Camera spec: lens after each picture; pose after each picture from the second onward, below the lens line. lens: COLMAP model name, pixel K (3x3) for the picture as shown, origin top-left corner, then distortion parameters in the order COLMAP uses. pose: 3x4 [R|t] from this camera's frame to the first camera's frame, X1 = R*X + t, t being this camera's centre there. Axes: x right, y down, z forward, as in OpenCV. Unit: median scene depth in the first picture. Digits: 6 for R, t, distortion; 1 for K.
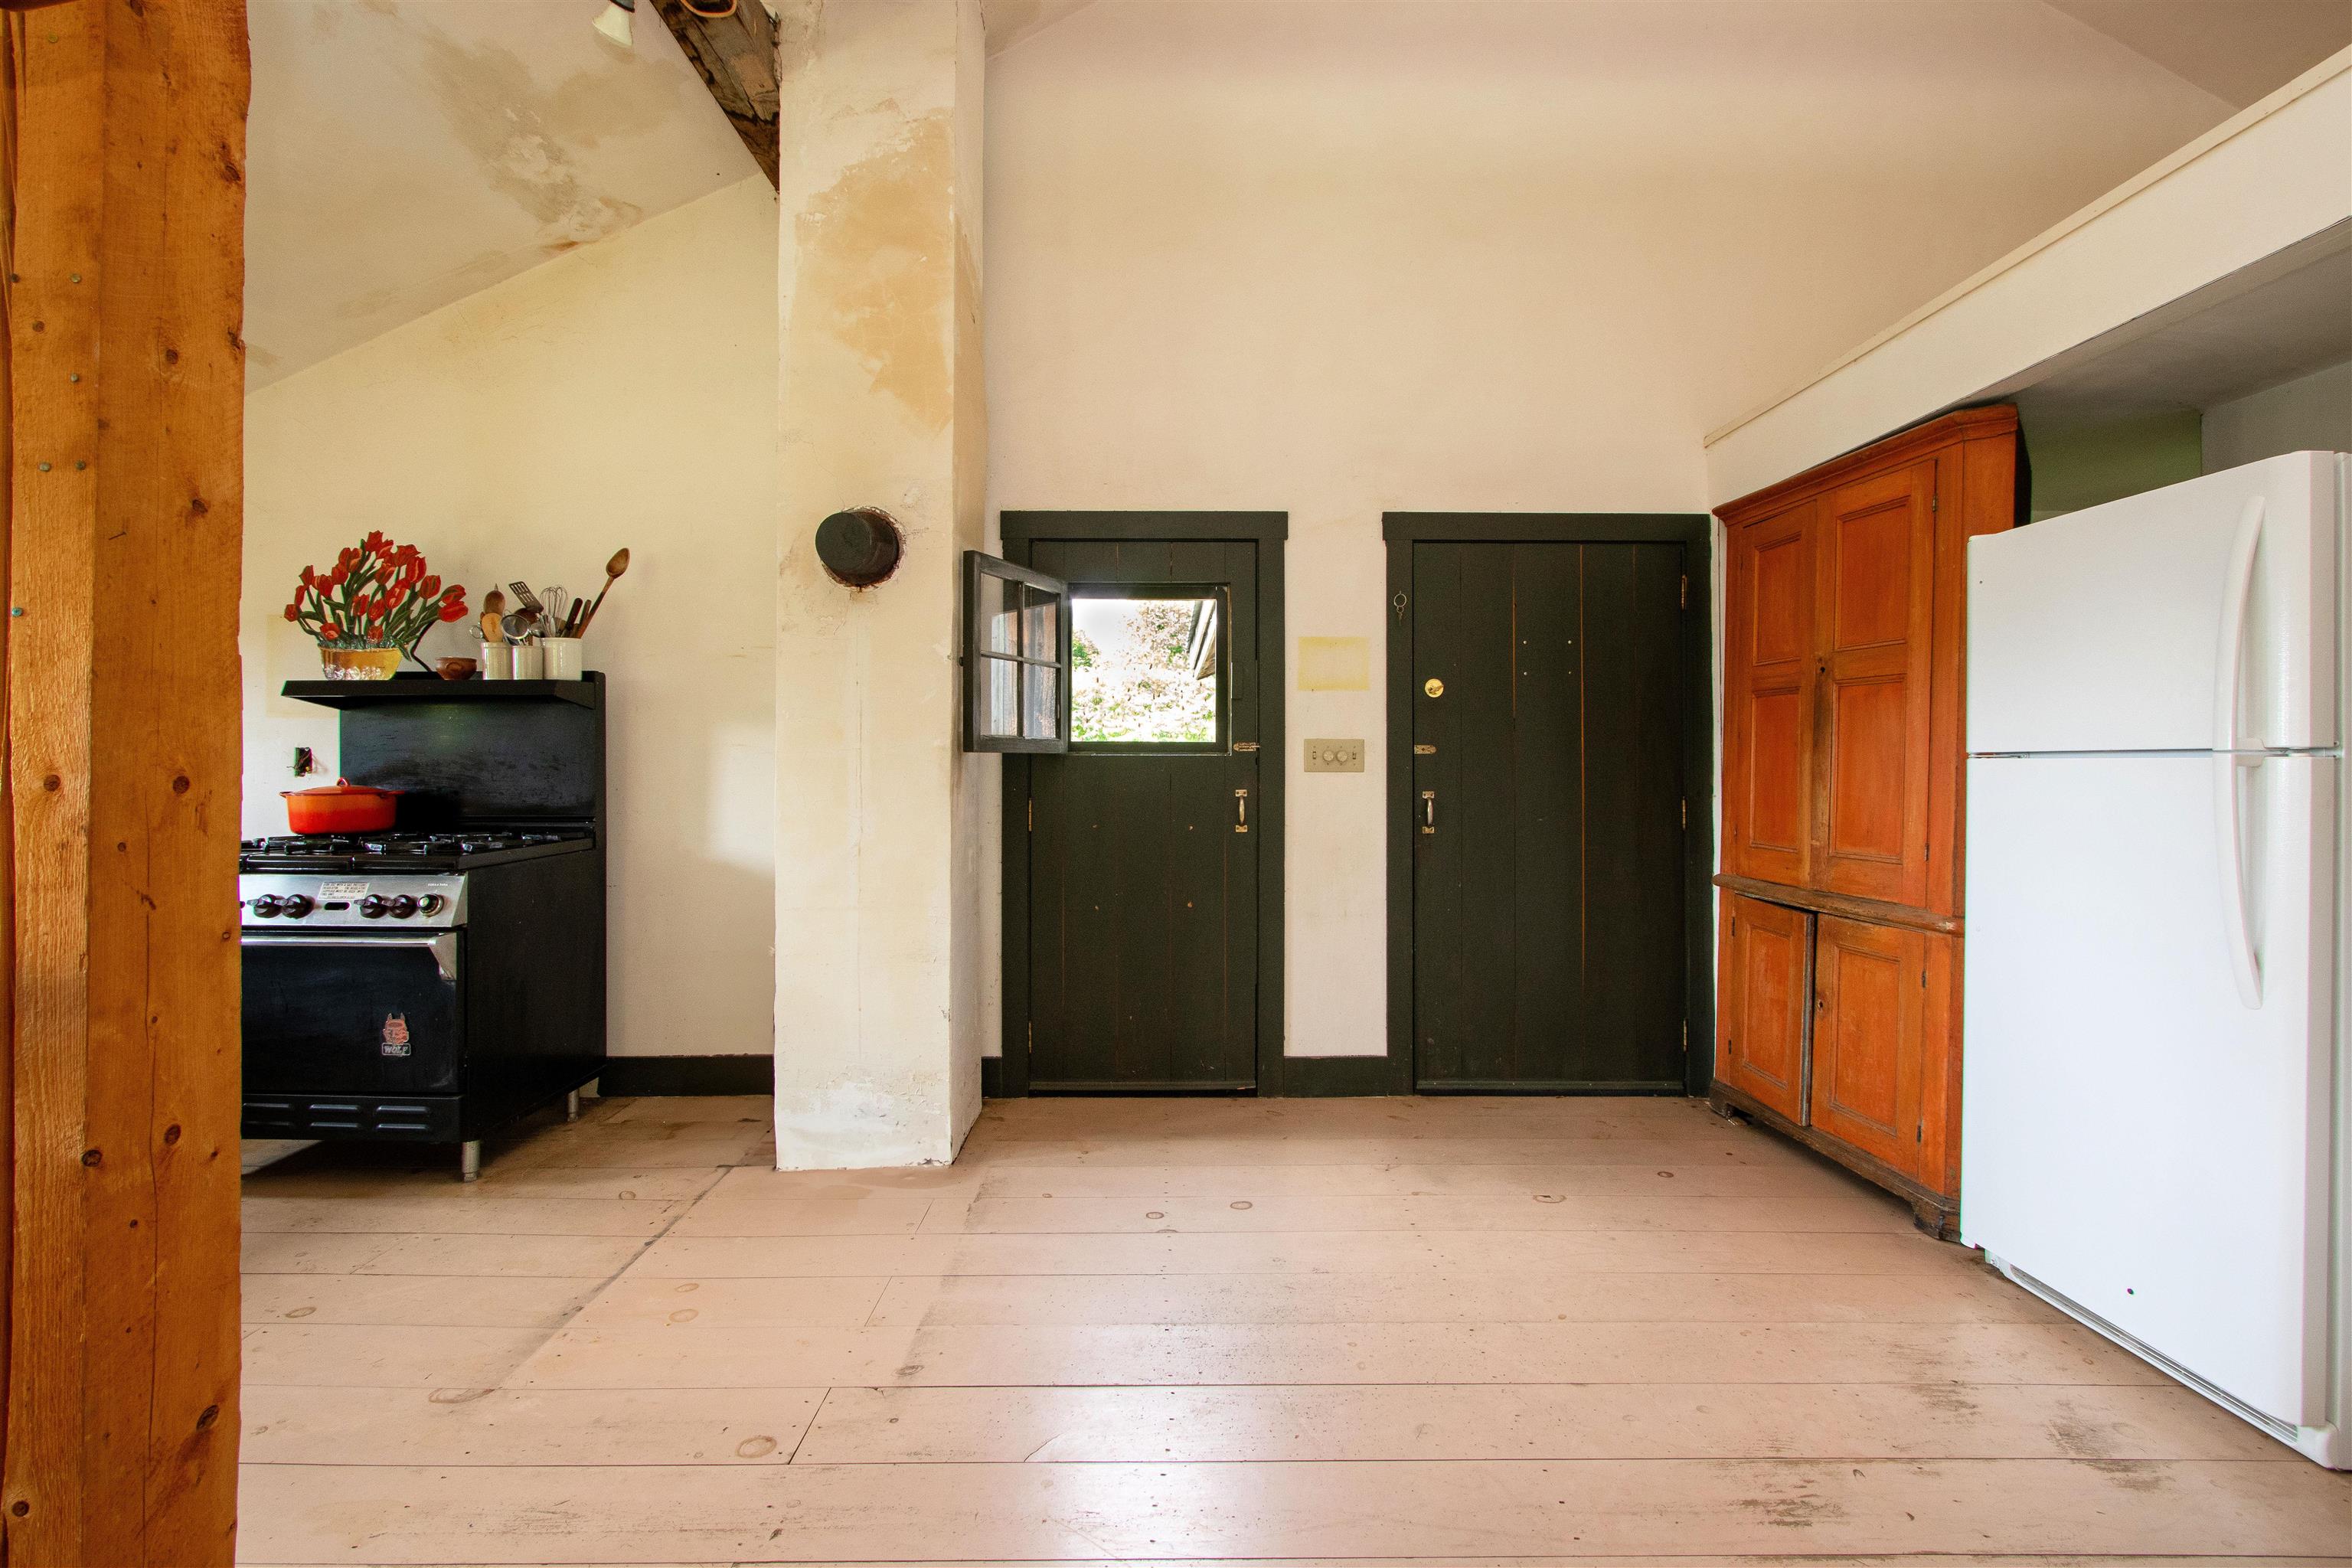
lens RADIAL K [[1111.7, 0, 1178.0], [0, 1111.7, 757.7], [0, 0, 1]] dist [-0.014063, 0.000480]
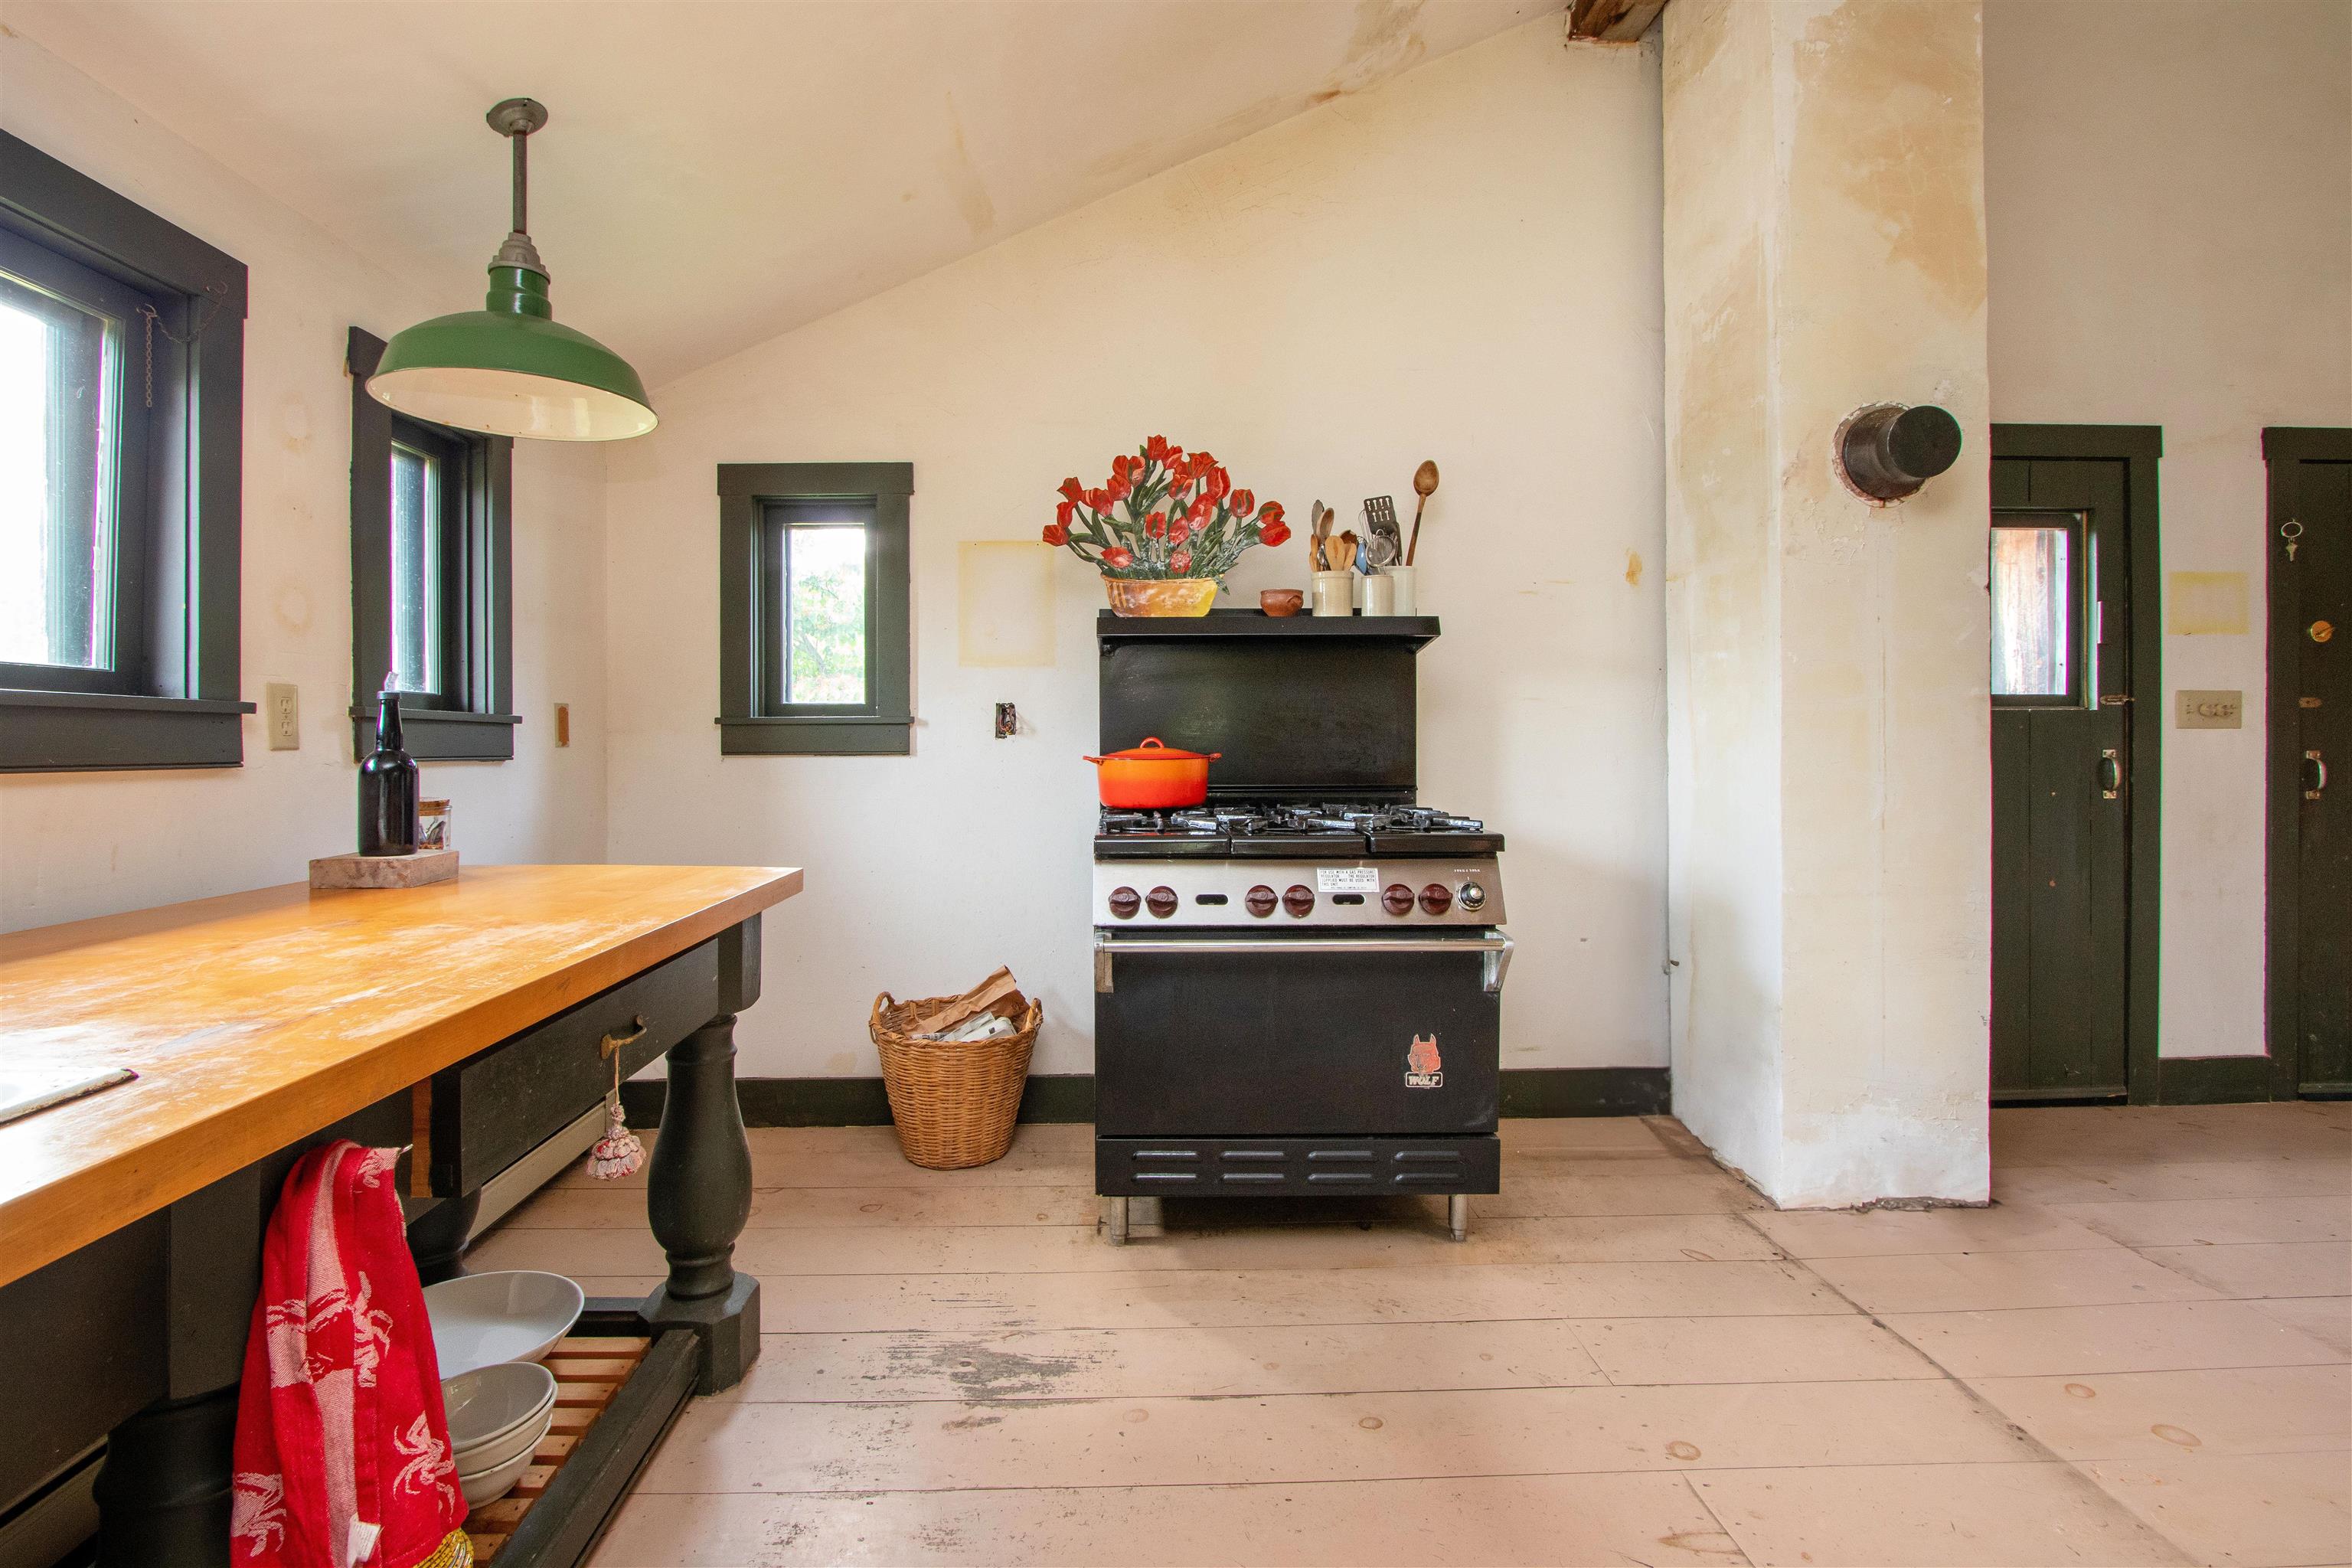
lens RADIAL K [[1129.6, 0, 1142.3], [0, 1129.6, 741.4], [0, 0, 1]] dist [-0.026554, 0.008354]
pose [[0.999789, -0.003940, 0.020174, -0.767034], [0.003679, 0.999909, 0.012963, 0.009507], [-0.020223, -0.012886, 0.999712, 0.168776]]
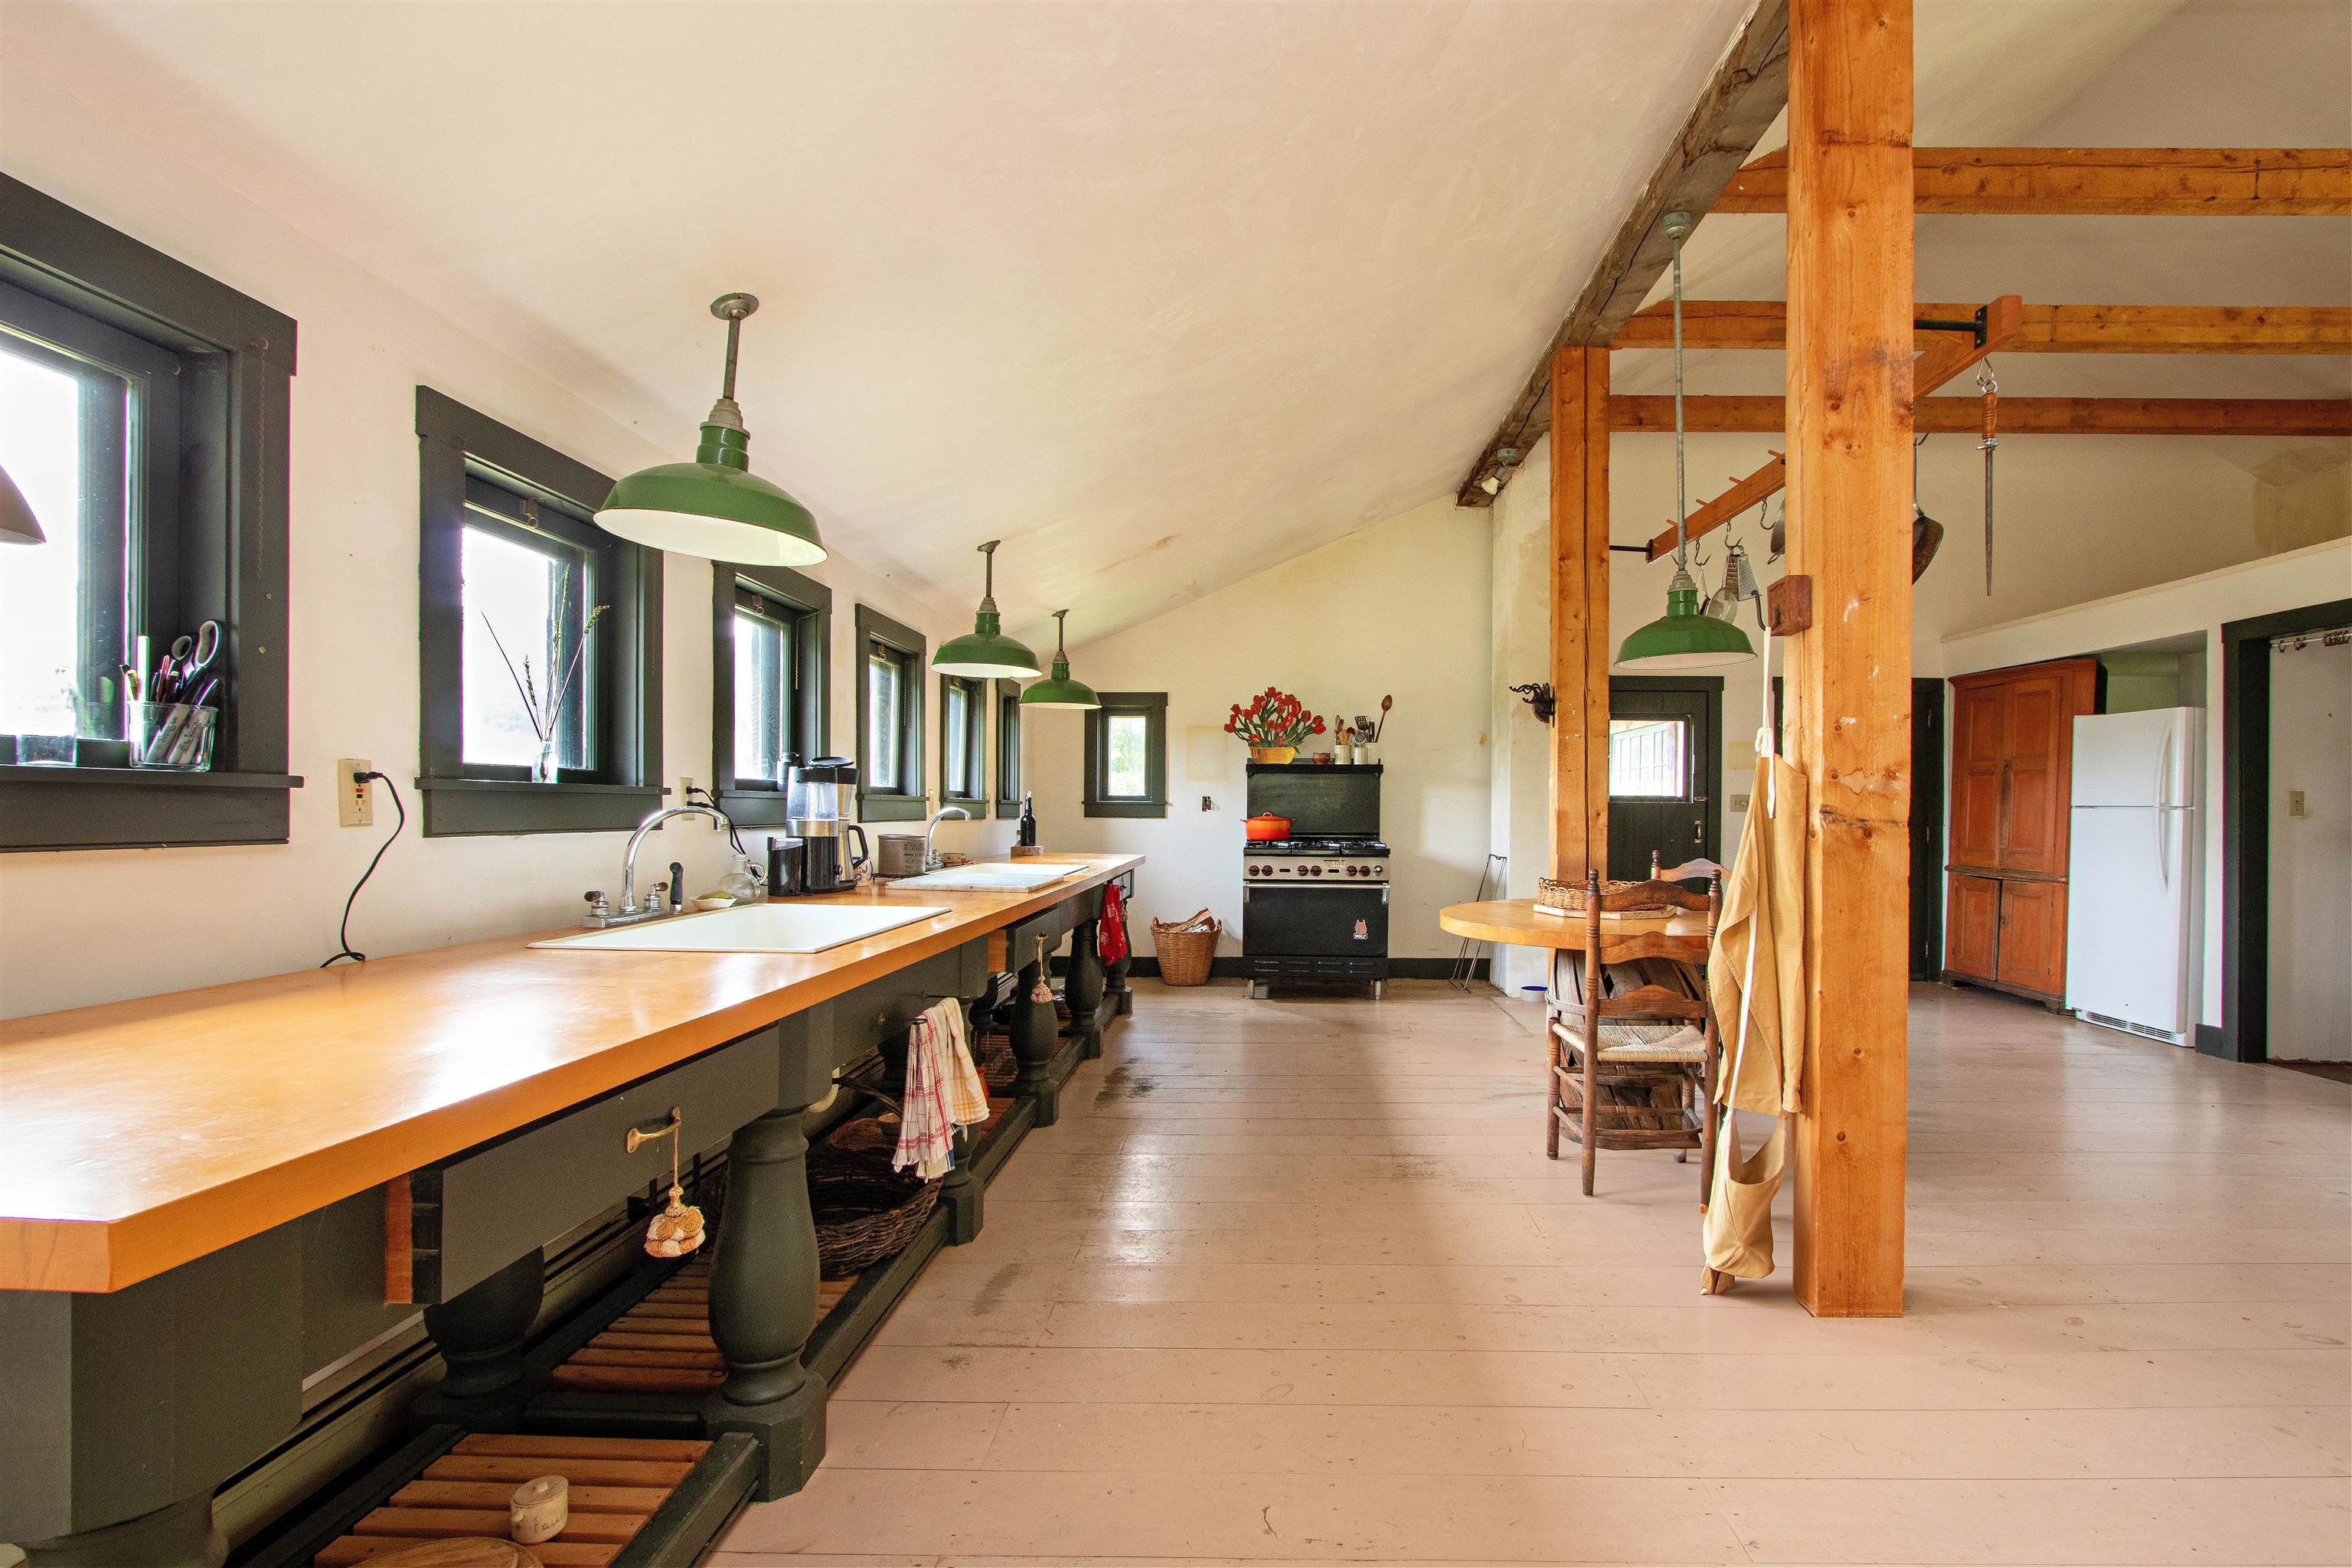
lens RADIAL K [[1147.5, 0, 1268.9], [0, 1147.5, 815.4], [0, 0, 1]] dist [-0.018685, 0.000418]
pose [[0.999948, 0.005757, -0.008394, -0.724455], [-0.005598, 0.999805, 0.018929, -0.015092], [0.008501, -0.018881, 0.999786, -1.066259]]
